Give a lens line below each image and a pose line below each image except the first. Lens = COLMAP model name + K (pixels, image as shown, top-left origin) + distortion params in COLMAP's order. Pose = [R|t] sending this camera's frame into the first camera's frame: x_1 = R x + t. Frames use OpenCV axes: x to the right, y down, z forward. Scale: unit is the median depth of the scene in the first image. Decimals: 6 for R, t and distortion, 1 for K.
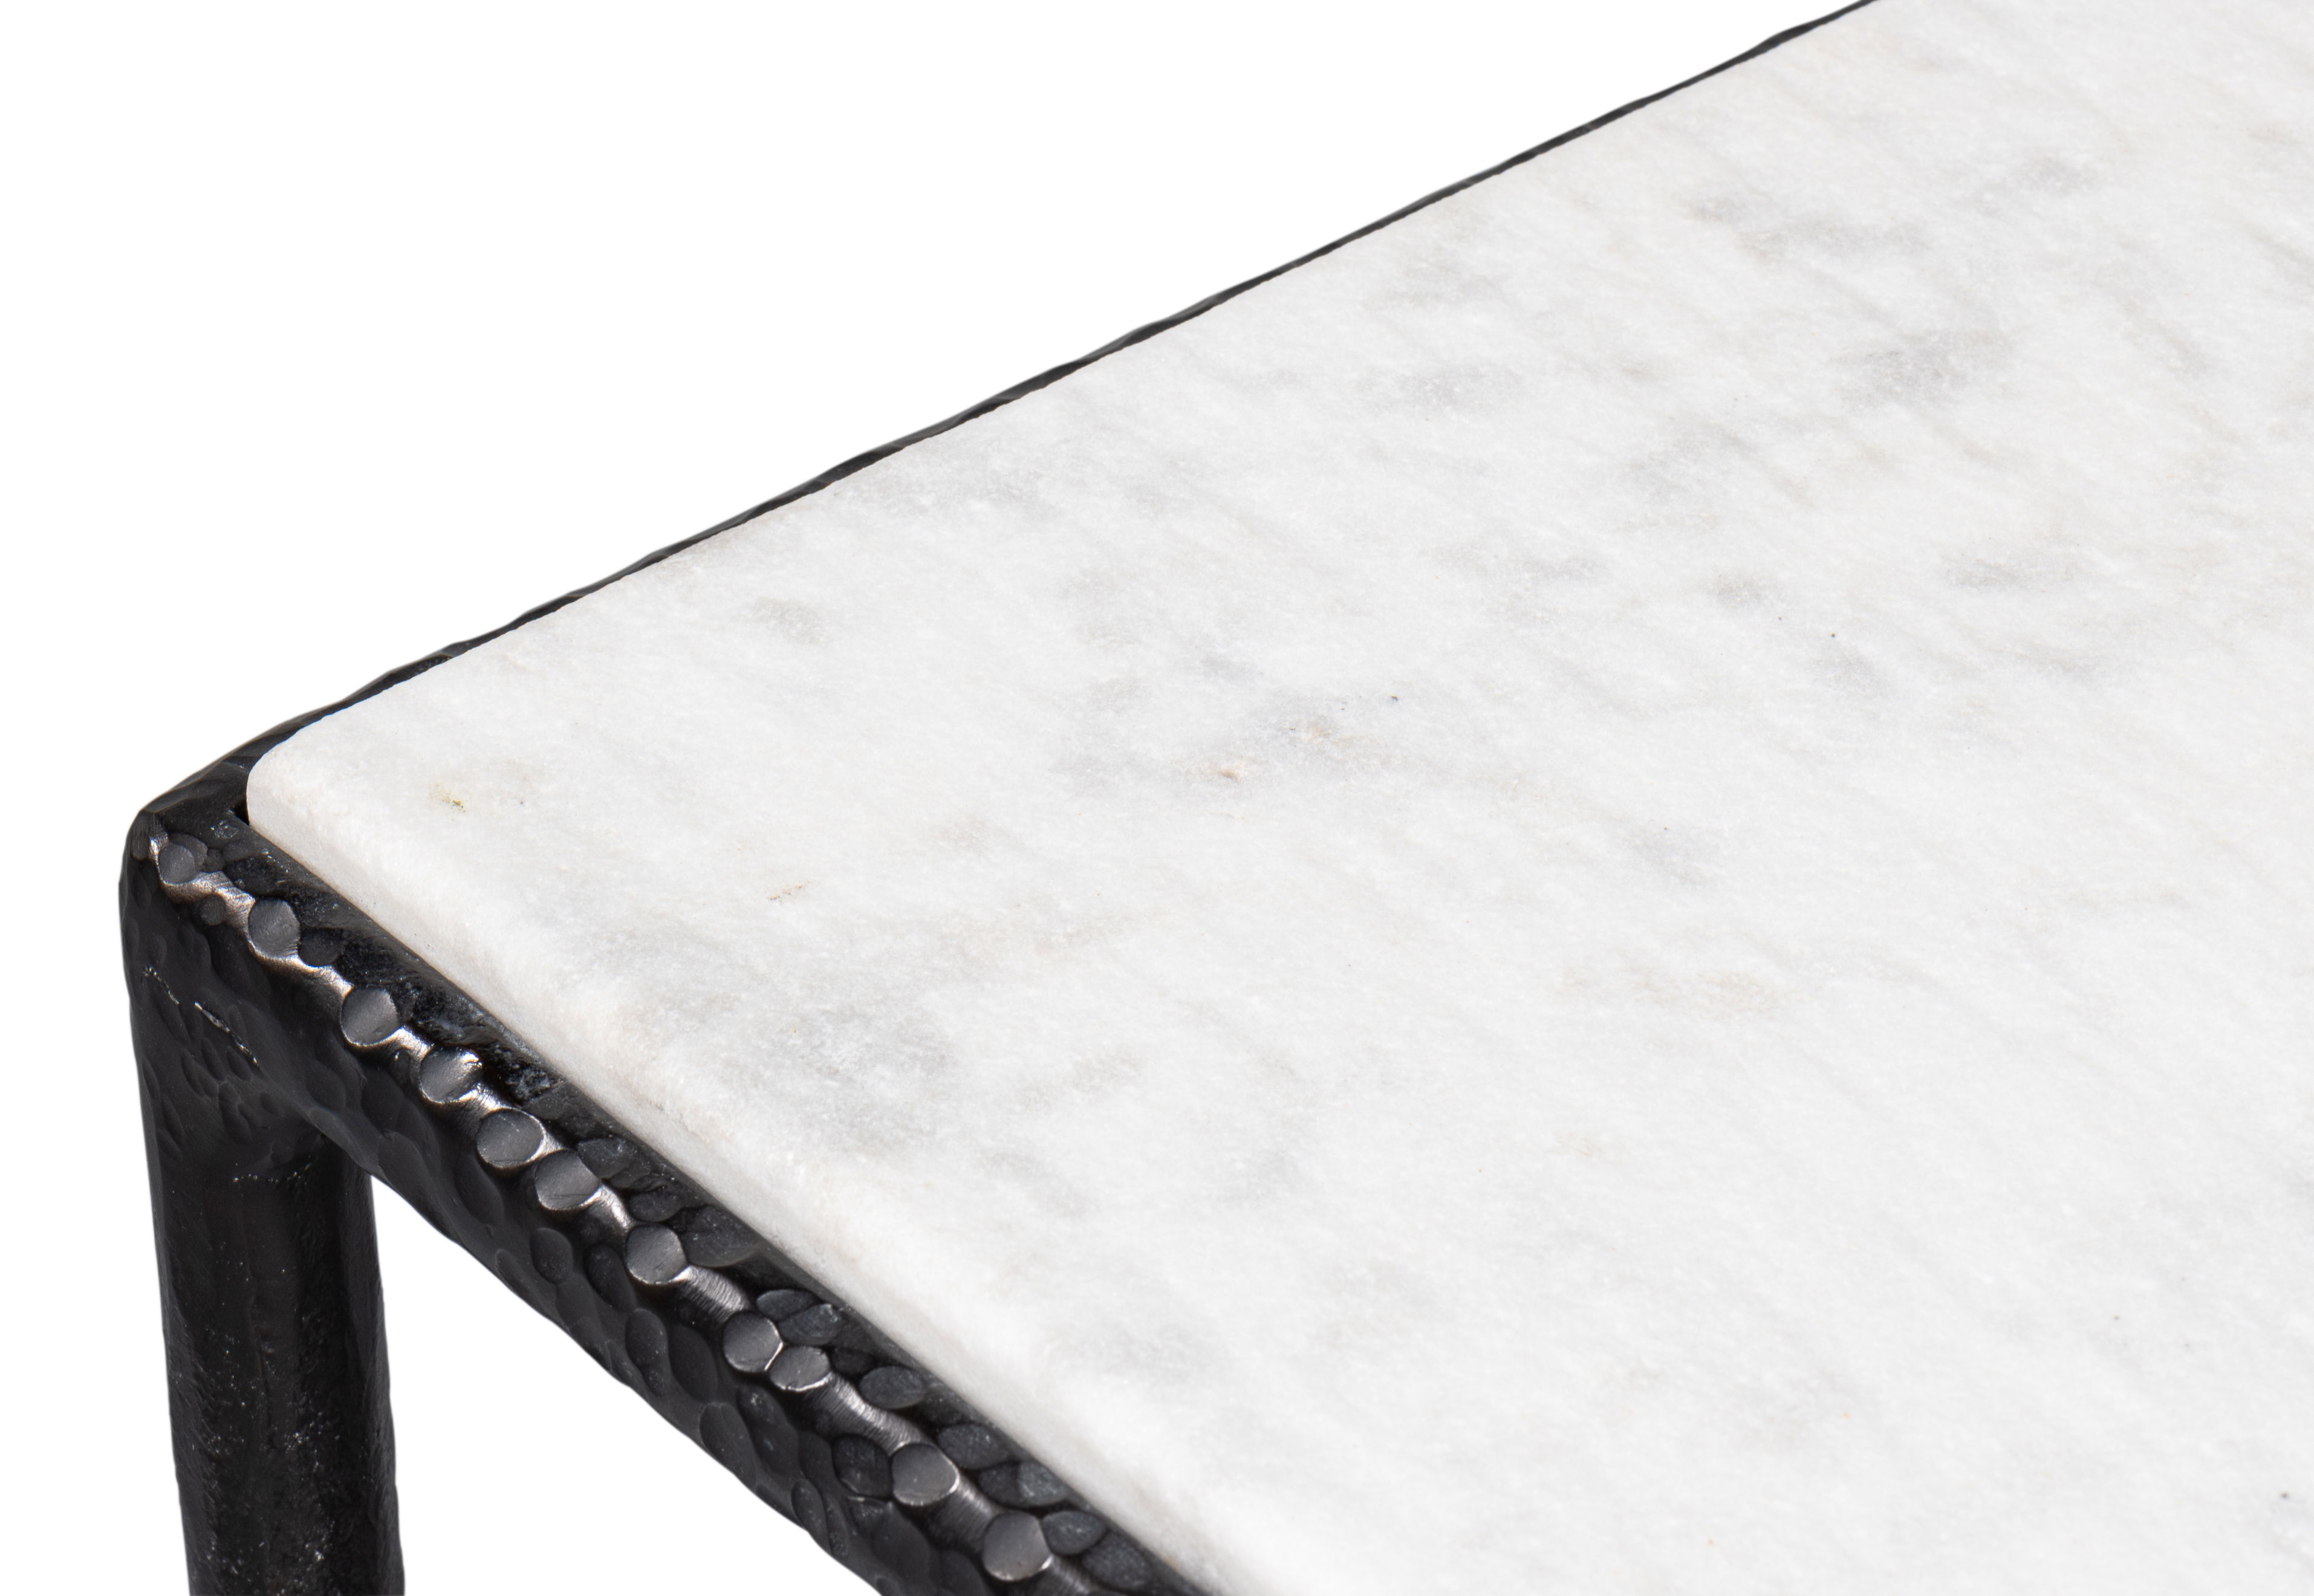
lens RADIAL K [[9610.8, 0, 1157.0], [0, 9610.8, 798.0], [0, 0, 1]] dist [-0.201851, 4.292455]
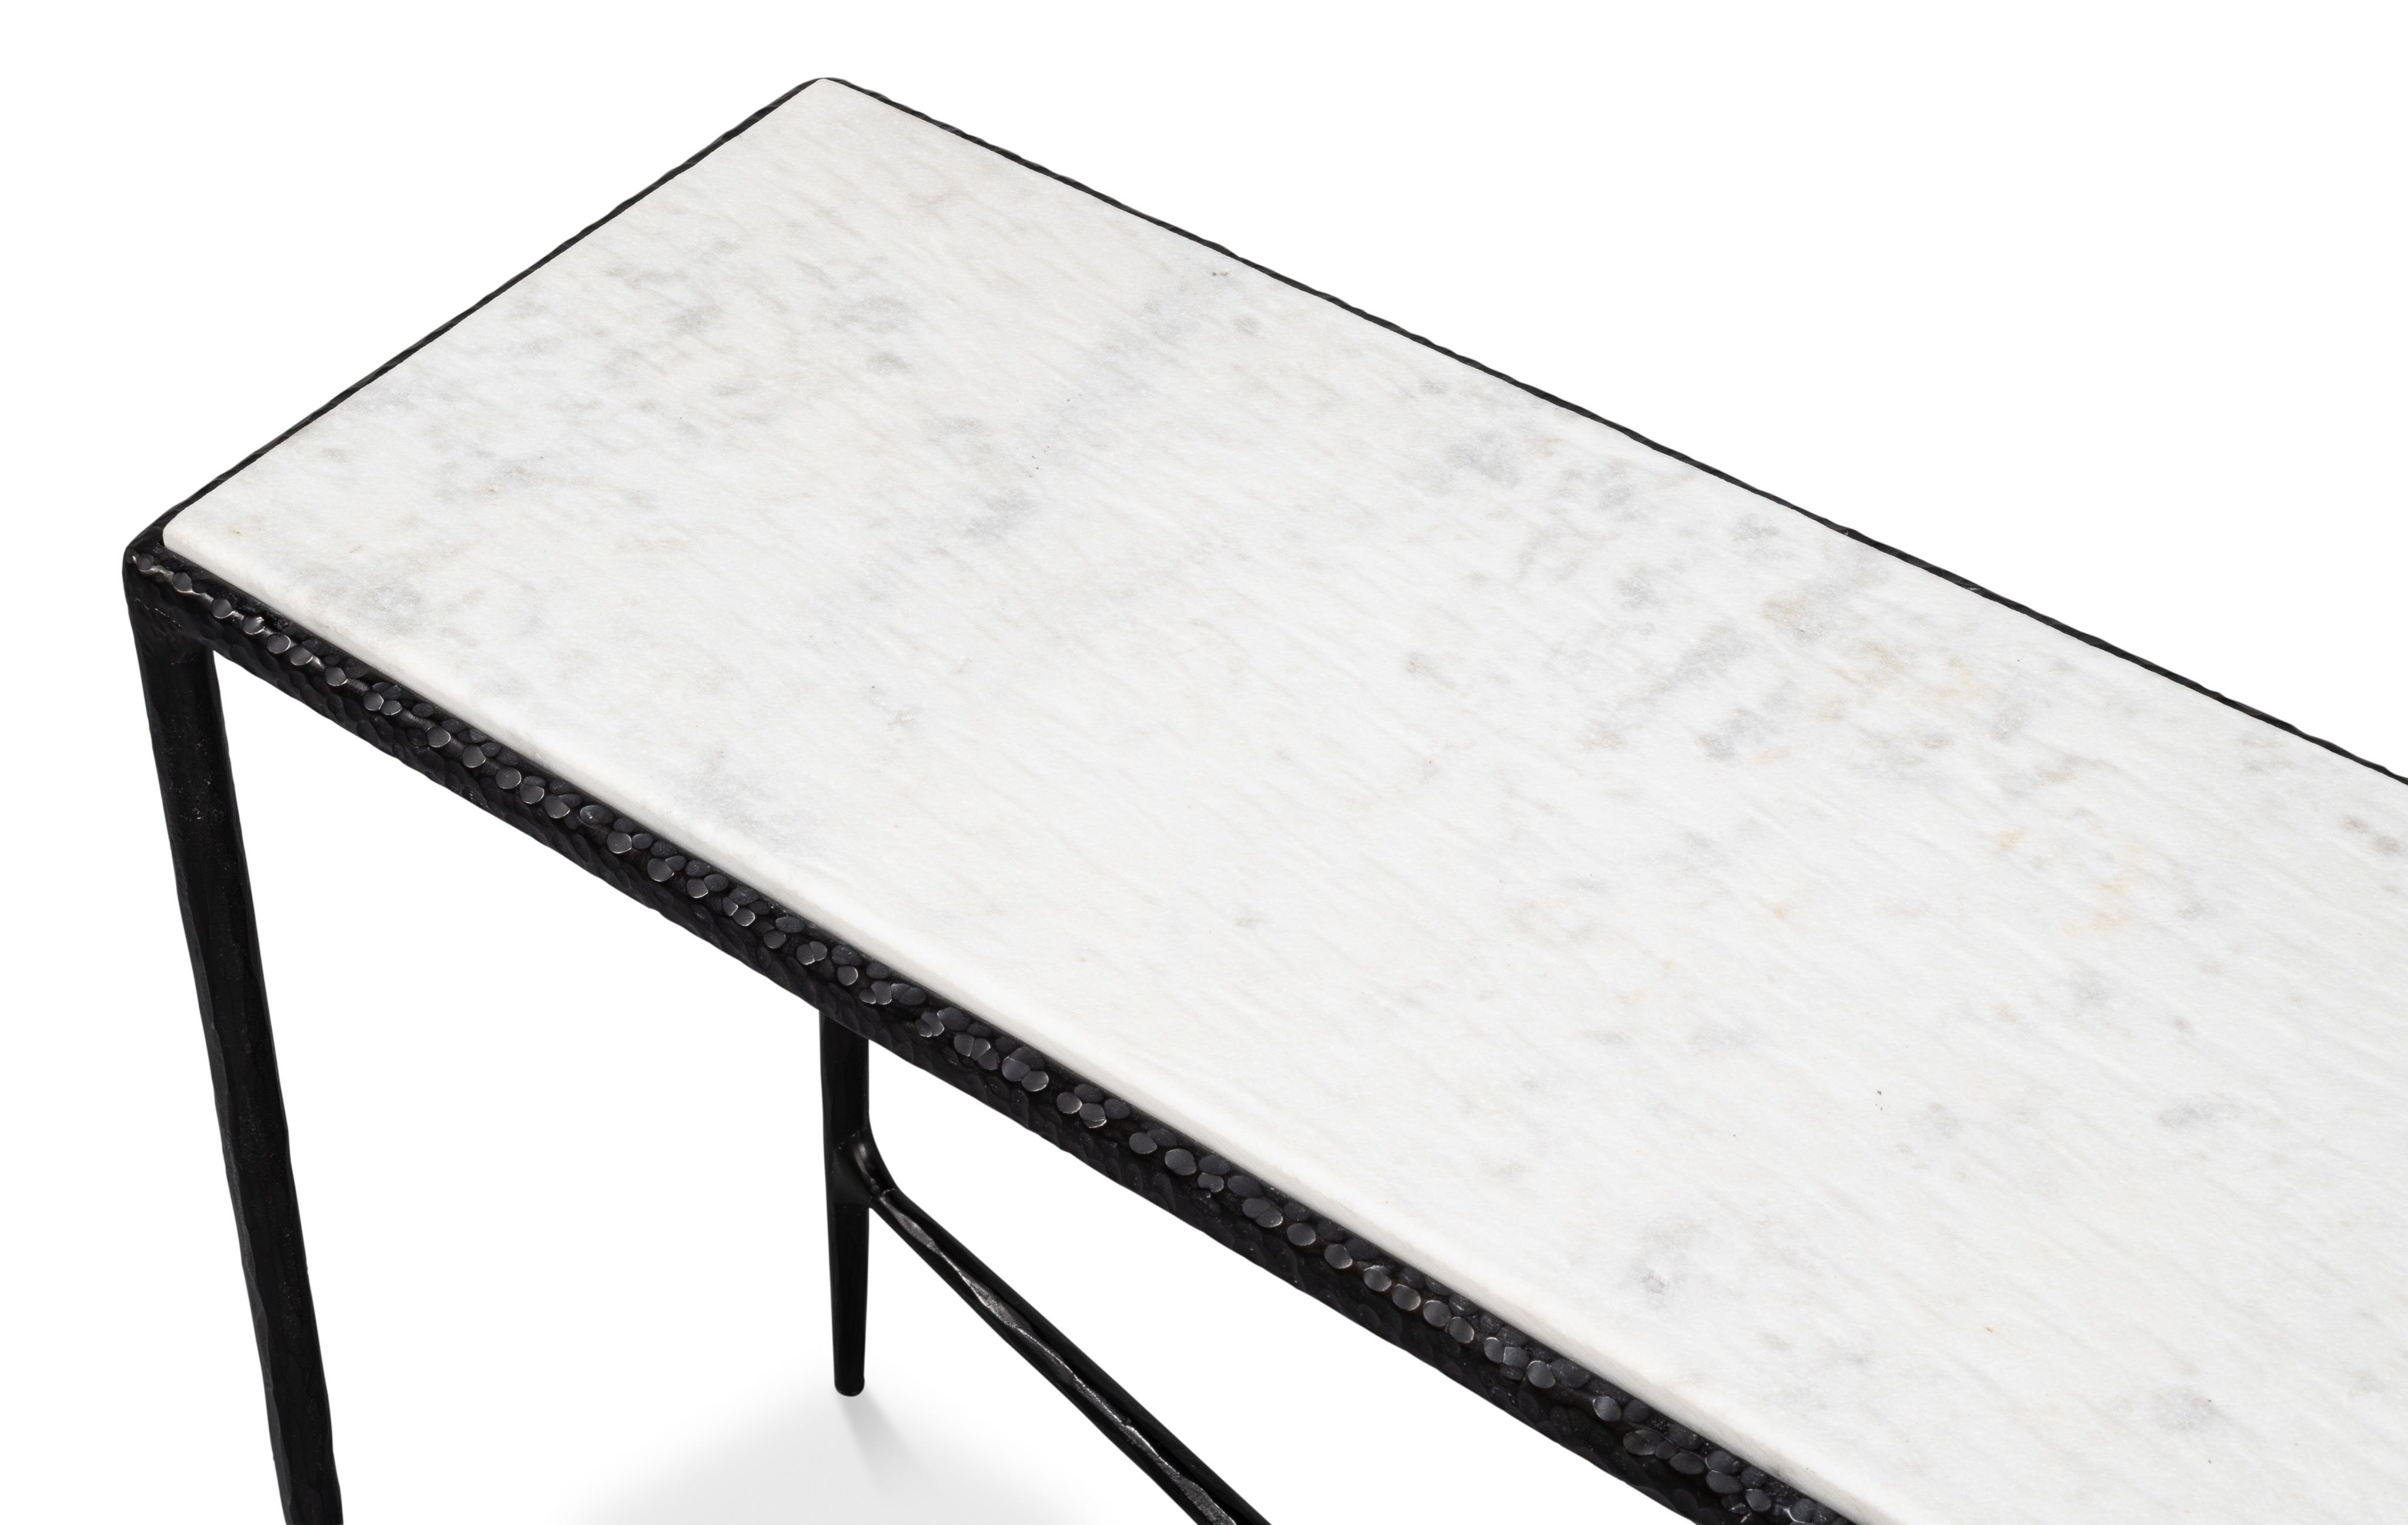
lens RADIAL K [[3942.9, 0, 989.8], [0, 3942.9, 759.6], [0, 0, 1]] dist [0.009401, -0.026178]
pose [[0.974965, -0.137649, 0.174631, -0.069601], [0.116570, 0.985190, 0.125742, -0.057868], [-0.189354, -0.102237, 0.976572, -0.259621]]
